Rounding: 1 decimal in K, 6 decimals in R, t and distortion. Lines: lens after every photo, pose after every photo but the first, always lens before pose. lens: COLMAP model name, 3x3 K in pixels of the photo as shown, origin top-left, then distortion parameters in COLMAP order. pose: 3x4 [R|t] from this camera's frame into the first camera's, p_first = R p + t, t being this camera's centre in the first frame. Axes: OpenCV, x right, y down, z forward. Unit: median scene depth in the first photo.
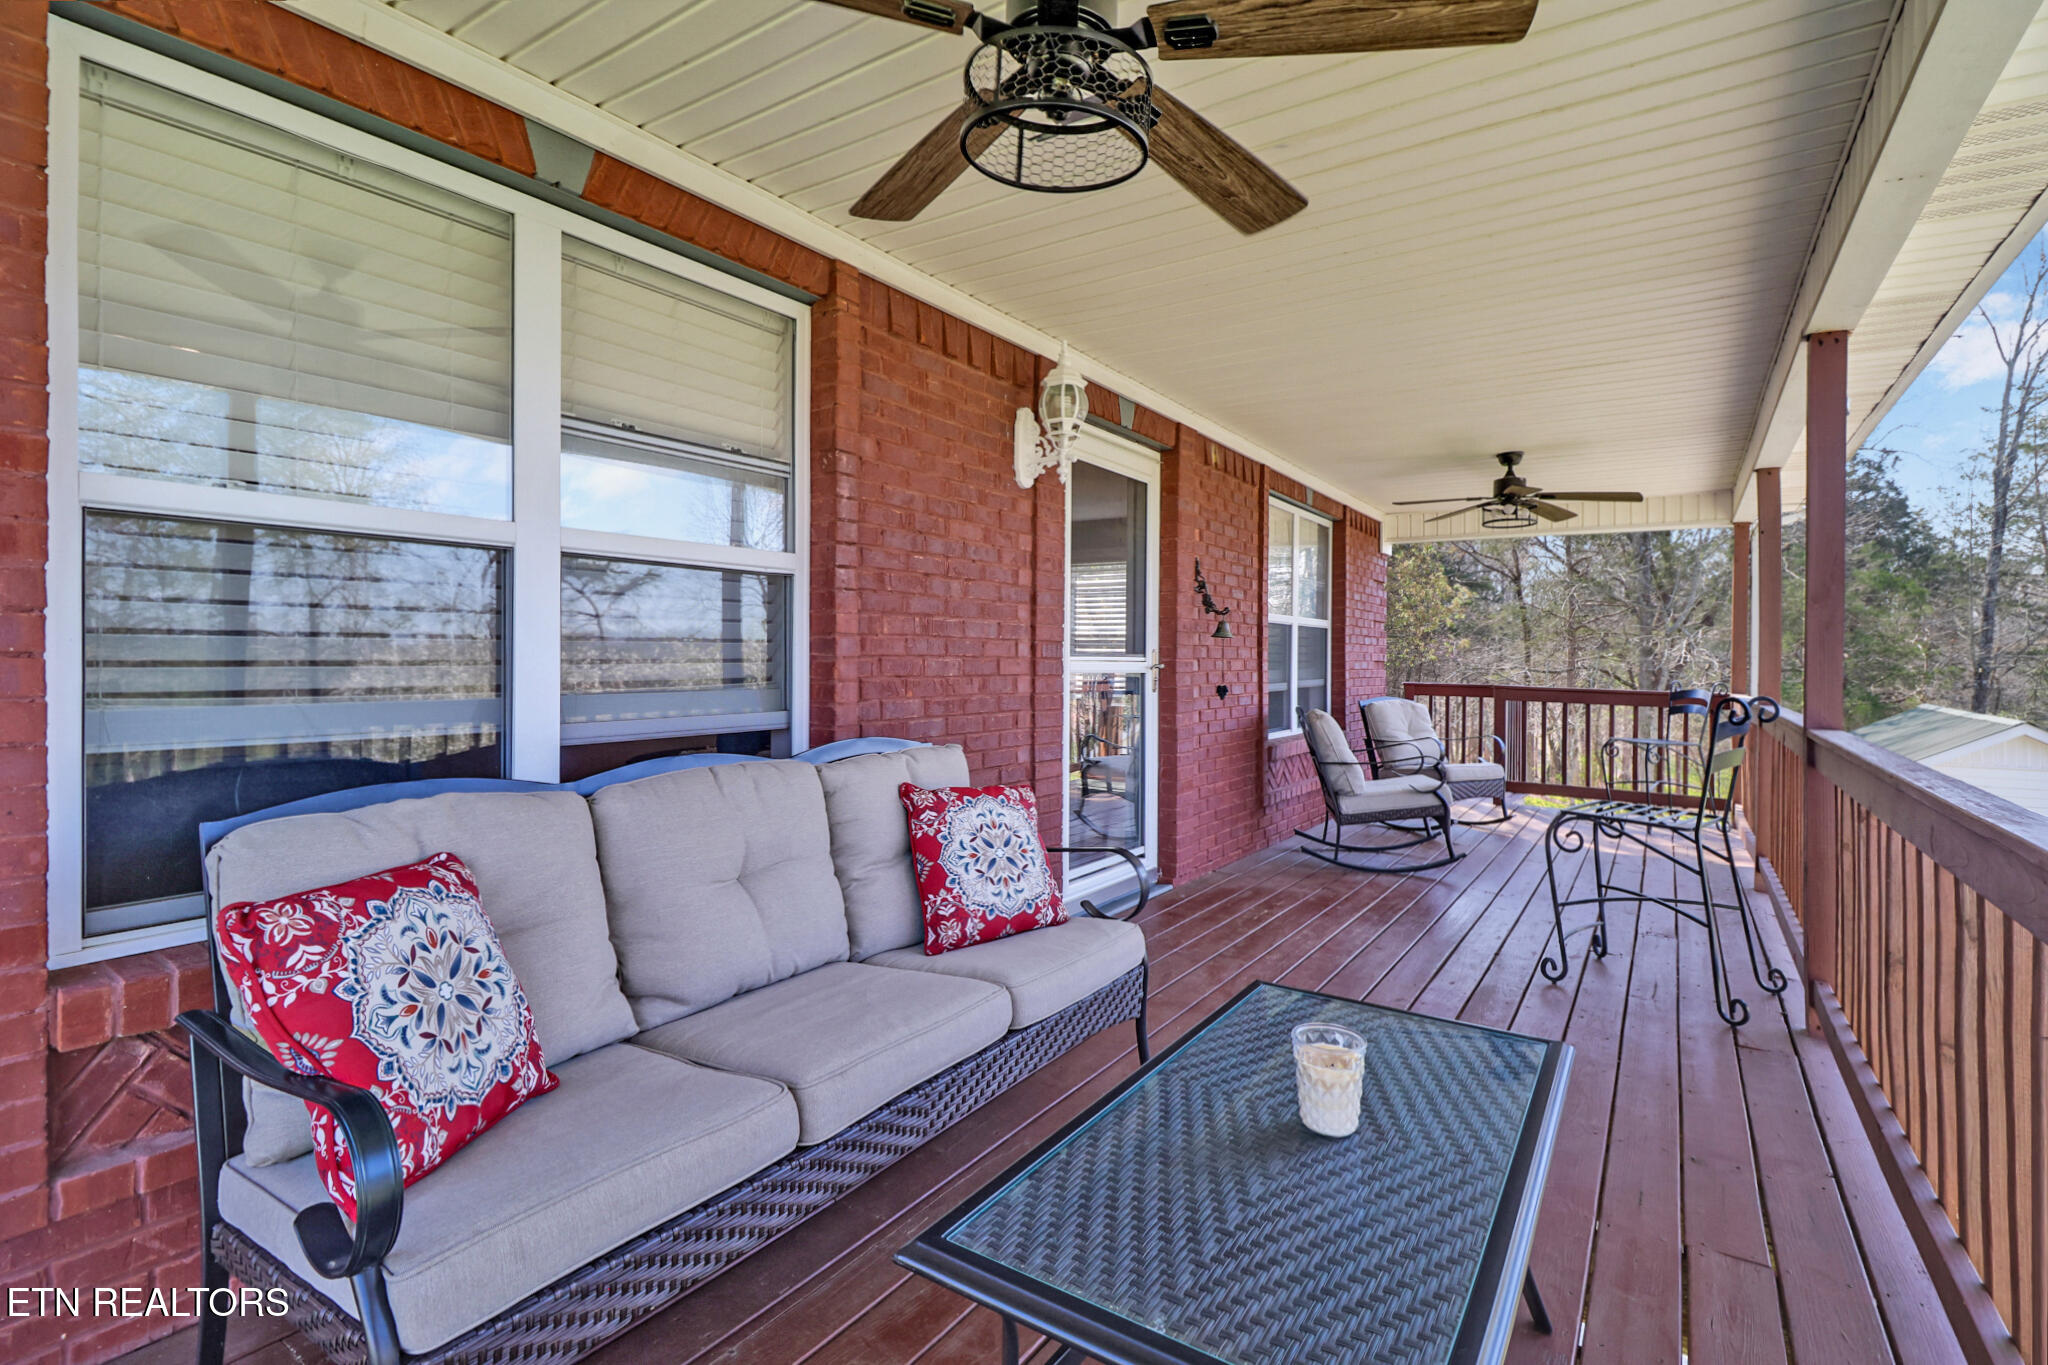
lens RADIAL K [[949.9, 0, 1056.2], [0, 949.9, 657.1], [0, 0, 1]] dist [-0.002312, -0.000303]
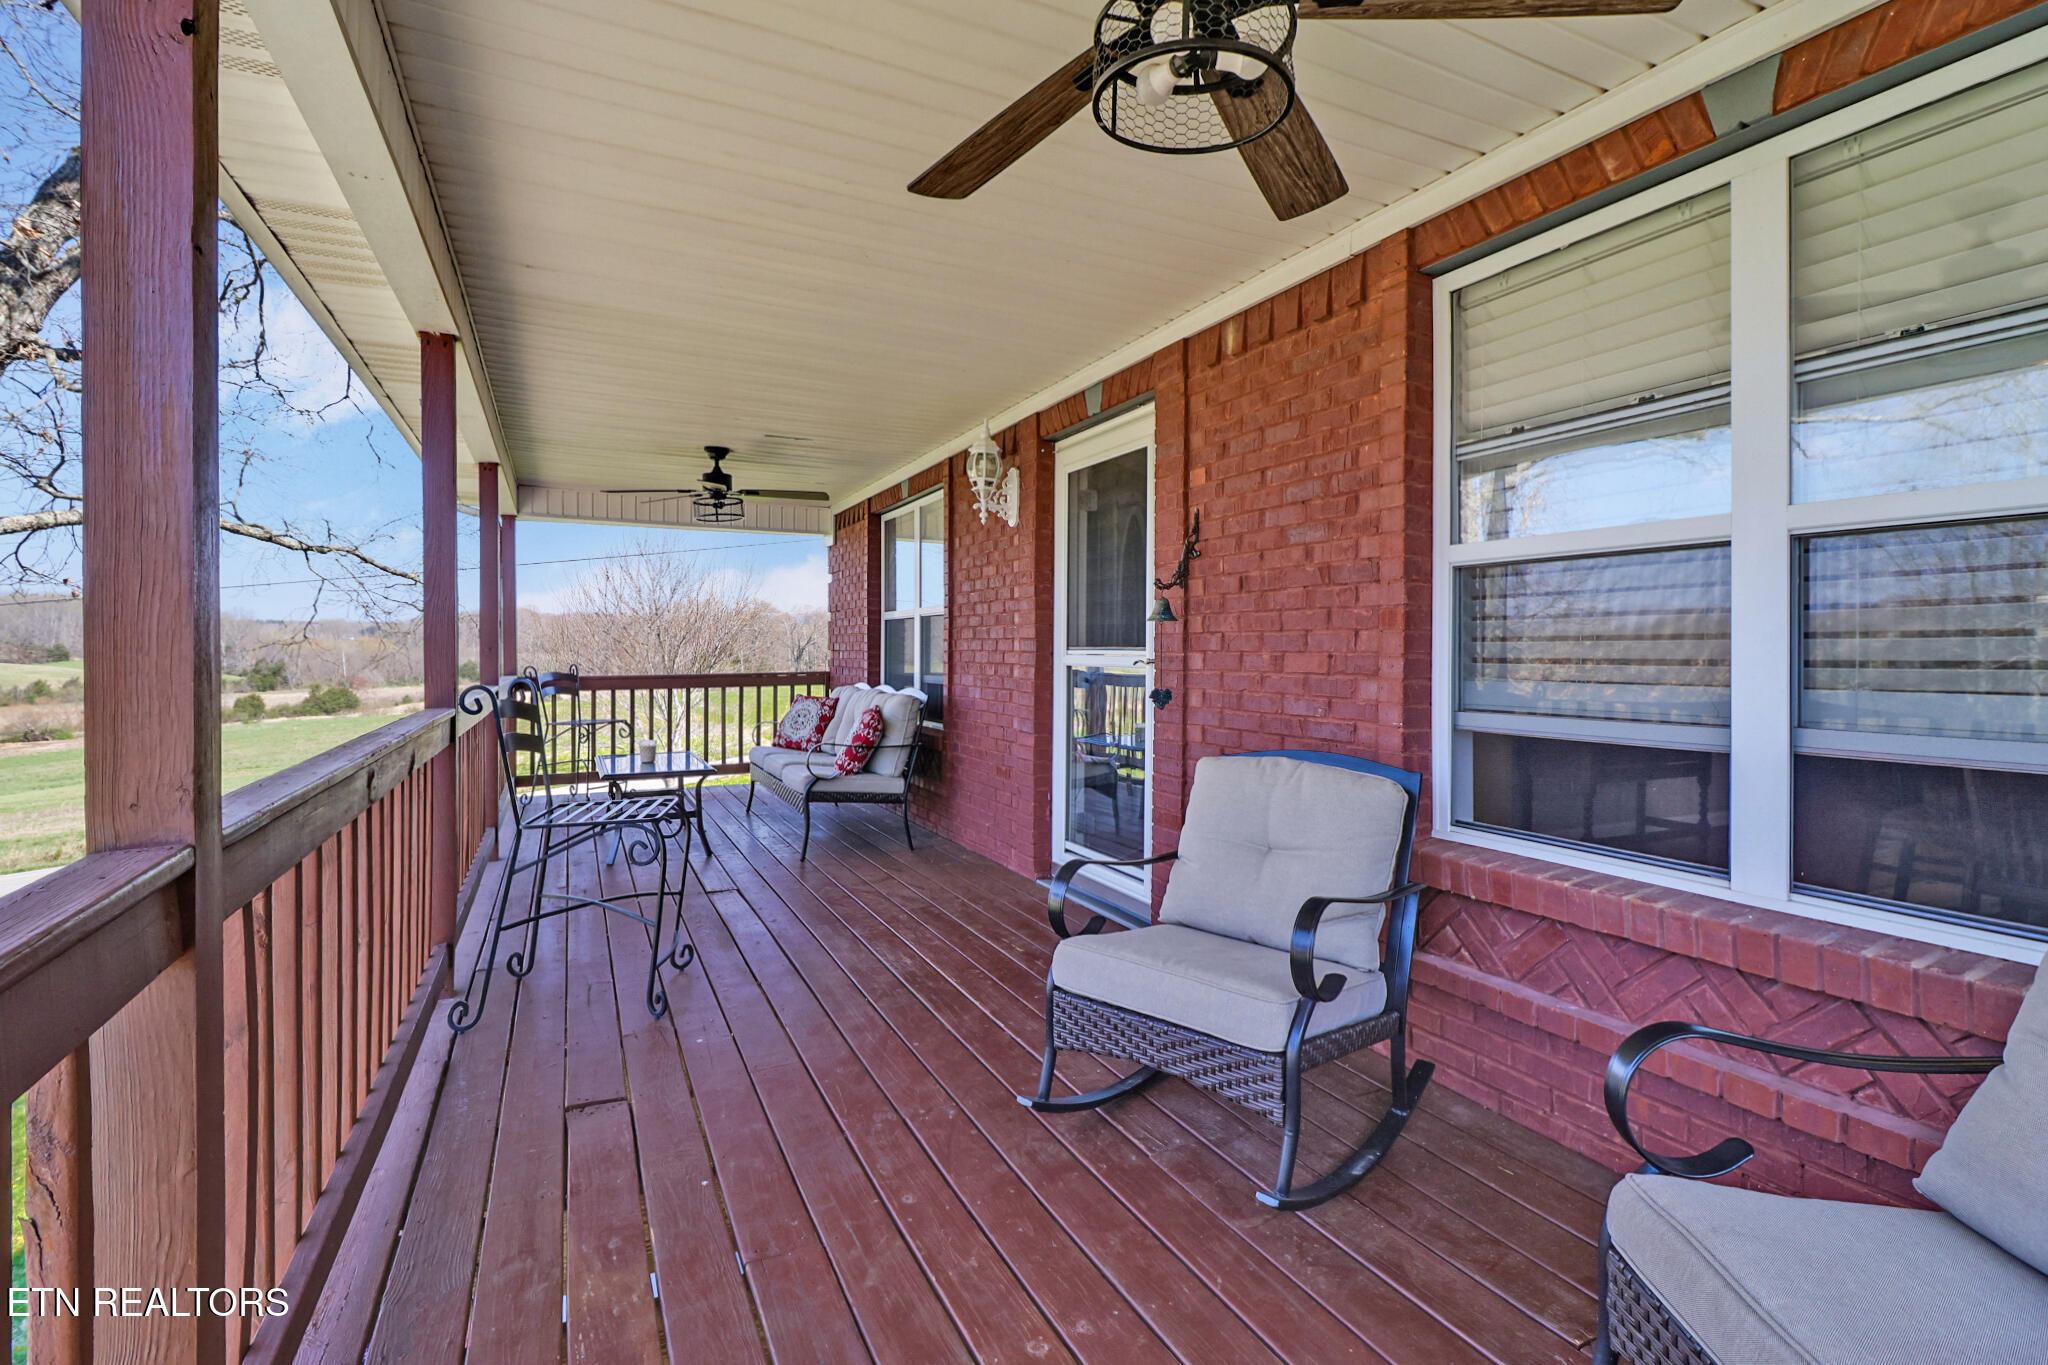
lens RADIAL K [[949.9, 0, 1023.2], [0, 949.9, 664.2], [0, 0, 1]] dist [-0.002312, -0.000303]
pose [[-0.515651, 0.001532, -0.856797, 0.877720], [-0.004946, 0.999976, 0.004765, 0.009503], [0.856784, 0.006694, -0.515632, 1.336098]]
